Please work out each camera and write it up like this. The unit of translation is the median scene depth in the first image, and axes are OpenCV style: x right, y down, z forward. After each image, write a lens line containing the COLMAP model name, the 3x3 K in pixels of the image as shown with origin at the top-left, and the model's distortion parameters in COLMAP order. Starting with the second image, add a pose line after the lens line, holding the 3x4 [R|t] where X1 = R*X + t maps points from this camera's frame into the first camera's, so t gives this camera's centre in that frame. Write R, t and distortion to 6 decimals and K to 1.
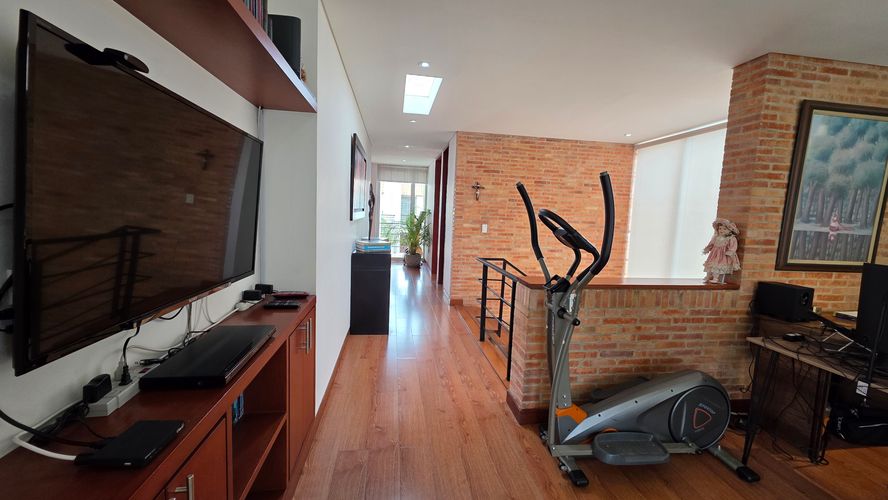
lens RADIAL K [[354.4, 0, 447.5], [0, 354.4, 246.9], [0, 0, 1]] dist [0.003917, -0.000111]
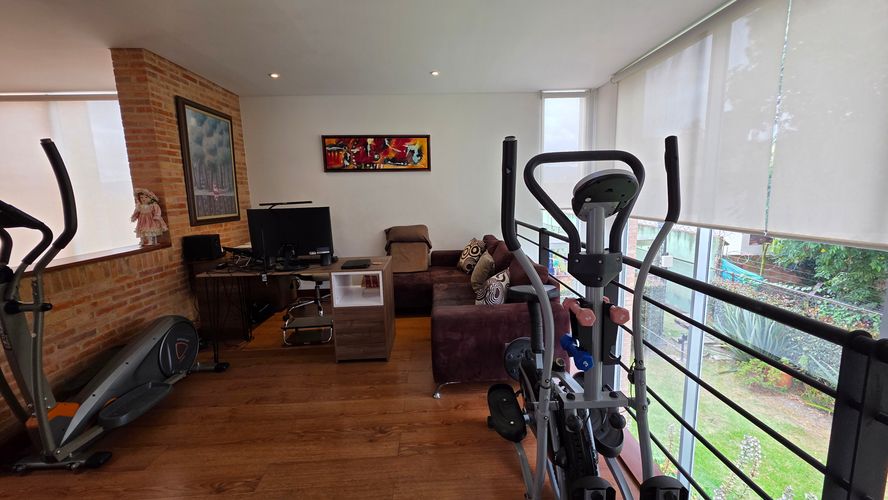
lens RADIAL K [[354.4, 0, 445.6], [0, 354.4, 243.2], [0, 0, 1]] dist [0.003917, -0.000111]
pose [[0.113095, -0.187274, 0.975776, -0.266605], [0.130573, 0.976361, 0.172252, 0.023072], [-0.984967, 0.107929, 0.134874, -0.095078]]
